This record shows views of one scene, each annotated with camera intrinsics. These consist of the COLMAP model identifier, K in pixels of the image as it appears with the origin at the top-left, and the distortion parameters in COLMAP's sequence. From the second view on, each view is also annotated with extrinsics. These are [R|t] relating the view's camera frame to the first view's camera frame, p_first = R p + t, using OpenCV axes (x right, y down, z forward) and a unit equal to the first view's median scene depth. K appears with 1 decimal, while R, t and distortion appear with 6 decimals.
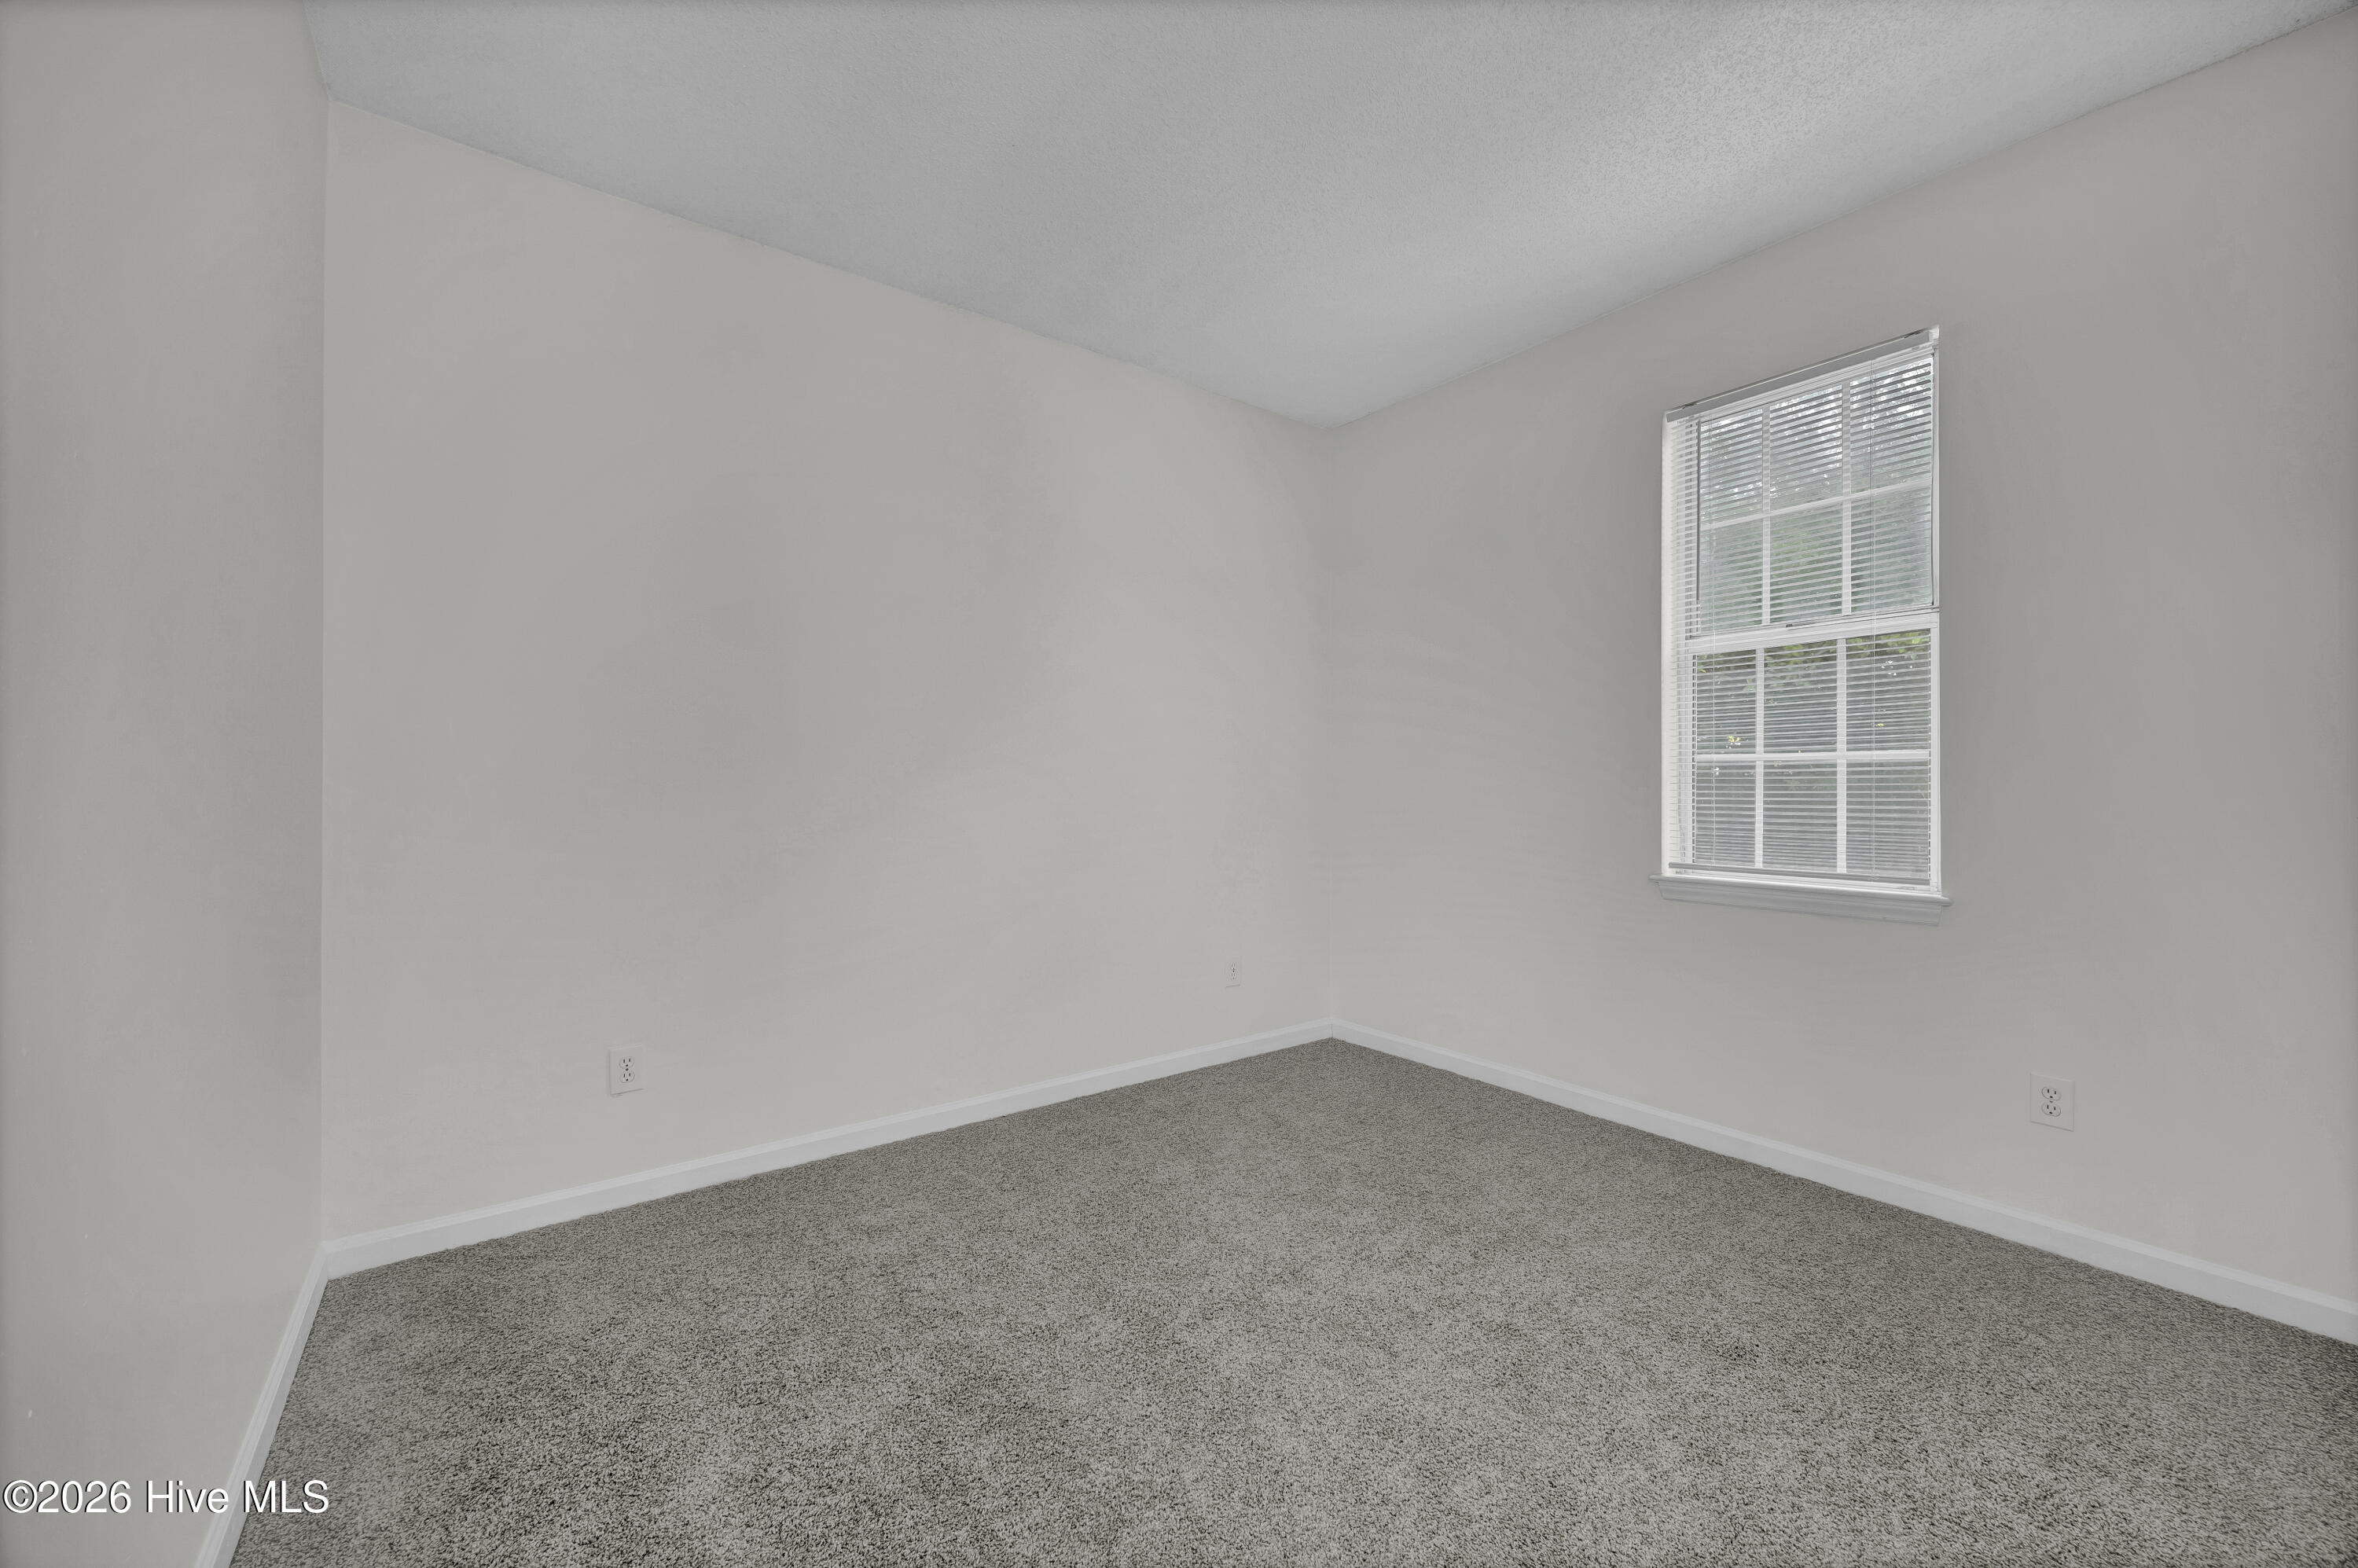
lens RADIAL K [[912.7, 0, 1190.1], [0, 912.7, 783.8], [0, 0, 1]] dist [-0.002599, -0.000103]
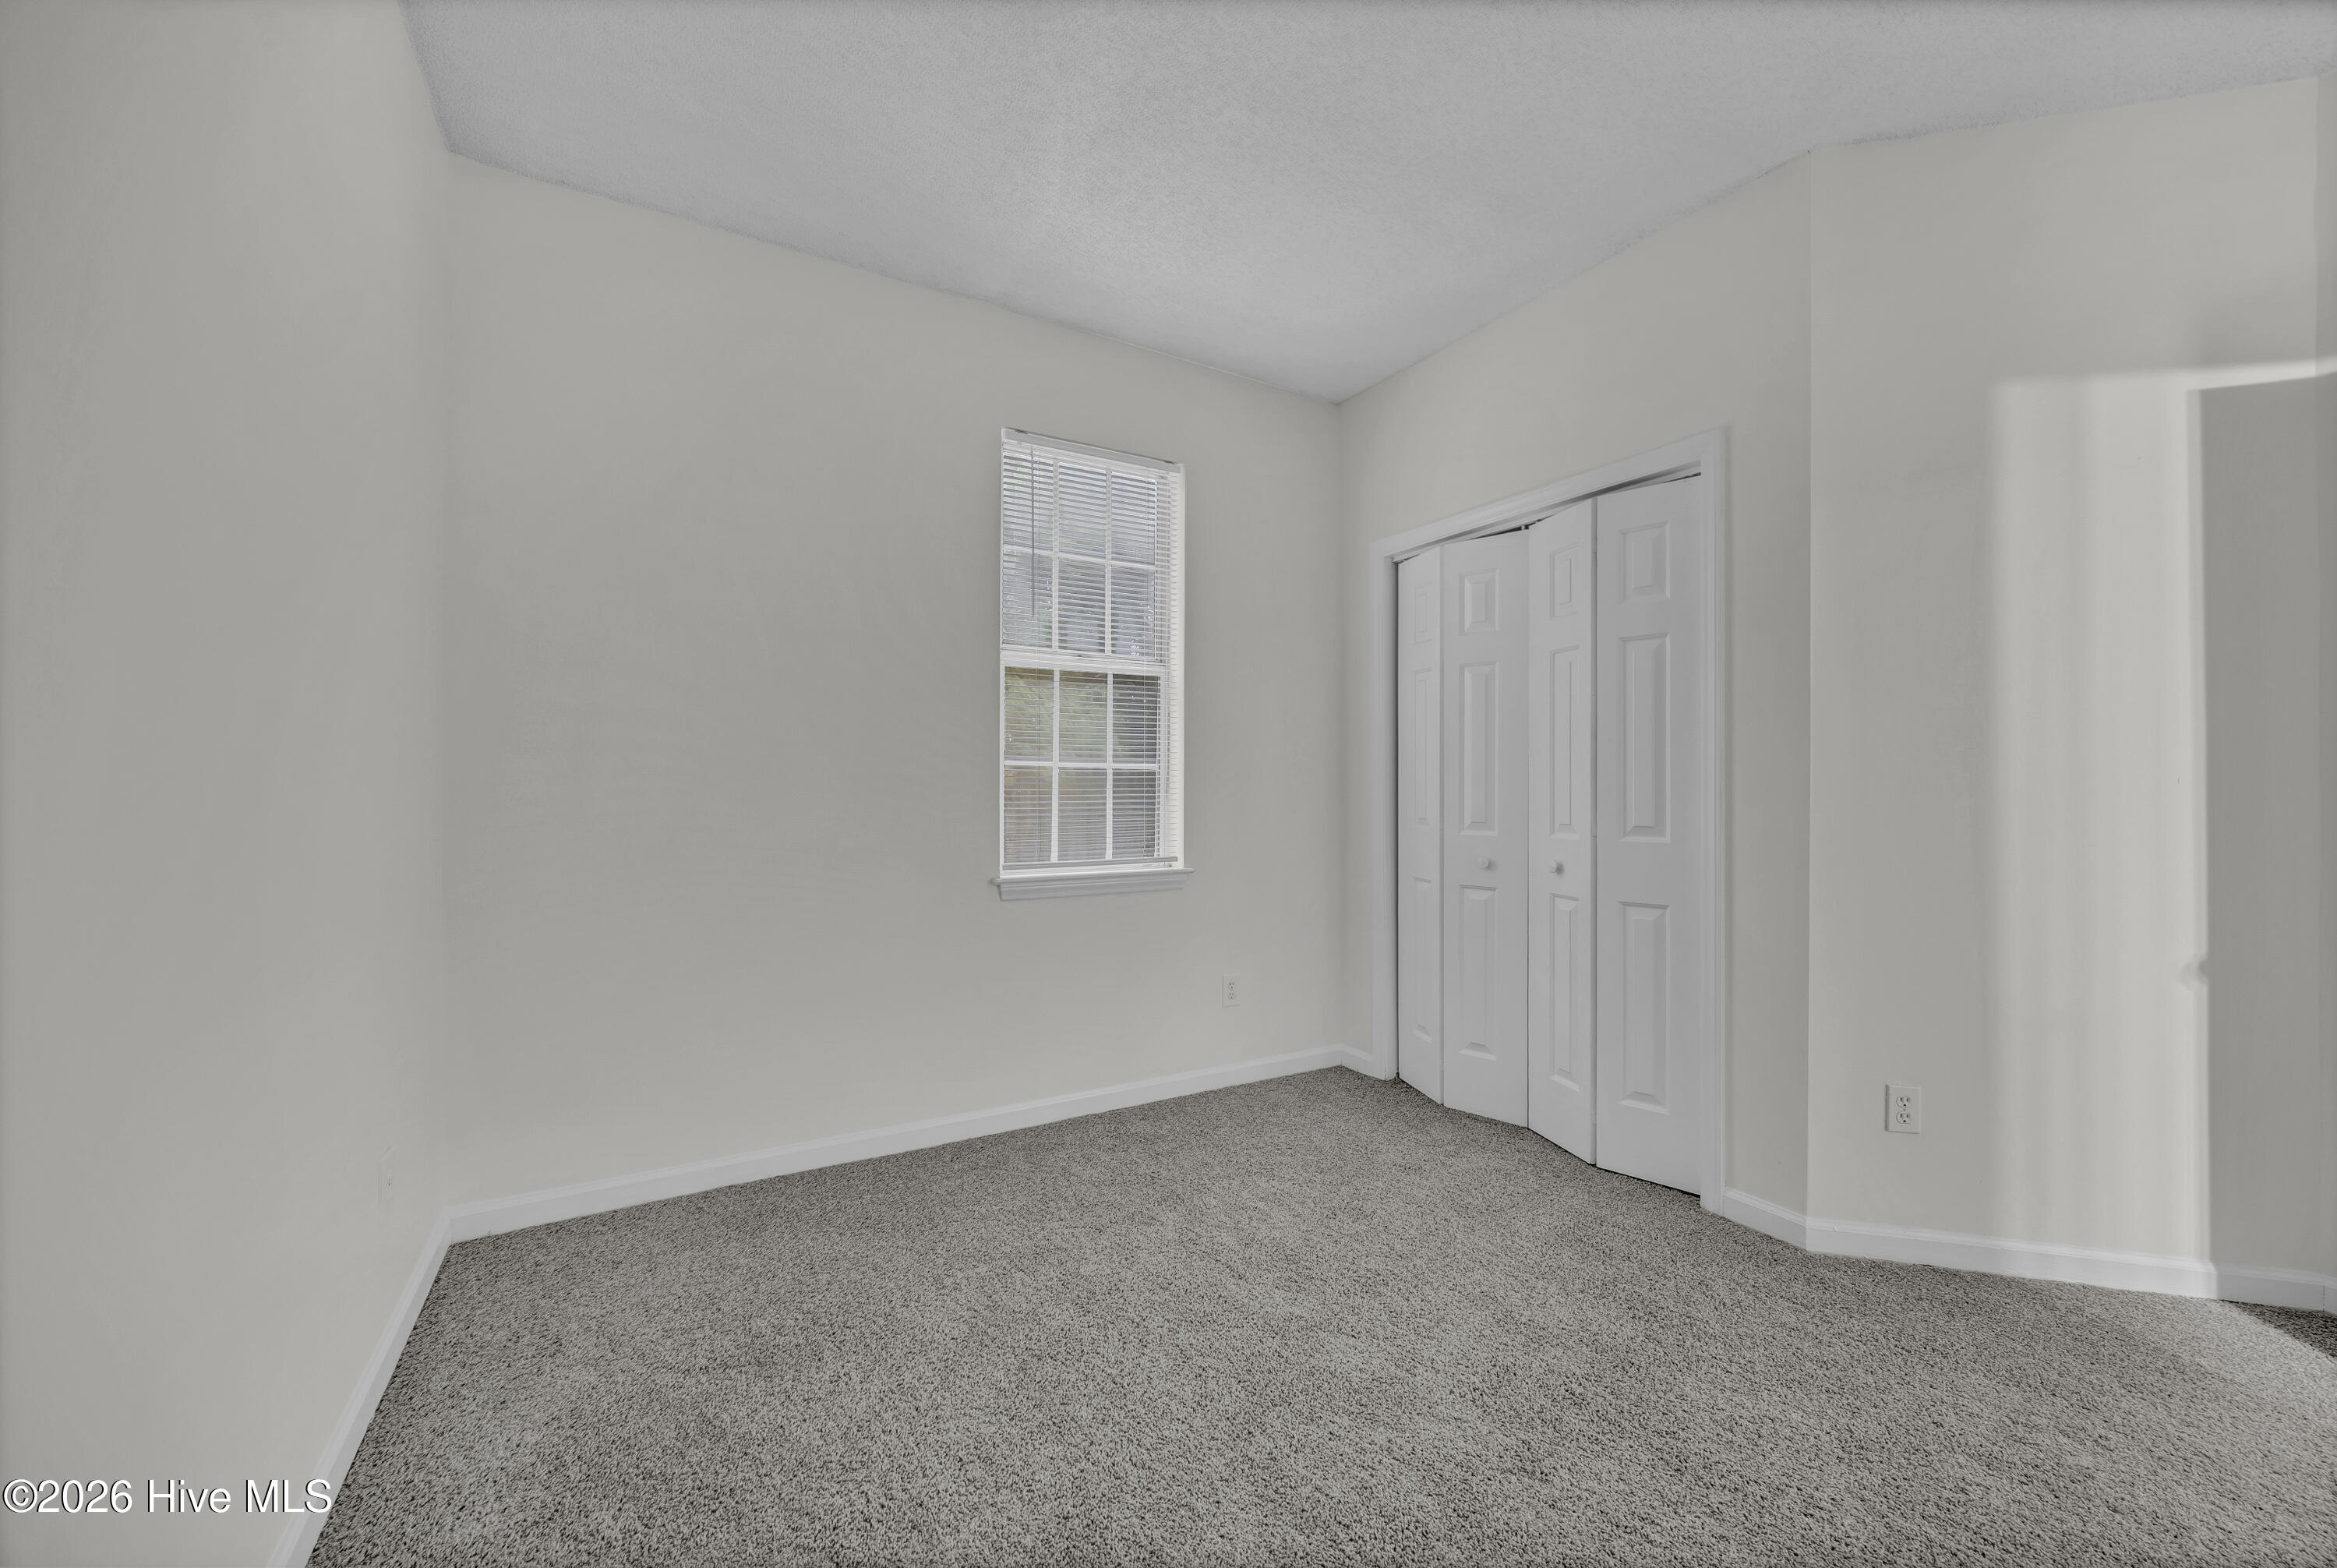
lens RADIAL K [[889.9, 0, 1168.5], [0, 889.9, 784.0], [0, 0, 1]] dist [-0.000145, -0.000005]
pose [[0.128706, 0.003801, 0.991676, -0.474482], [-0.005326, 0.999981, -0.003141, -0.001947], [-0.991669, -0.004877, 0.128724, 0.725617]]
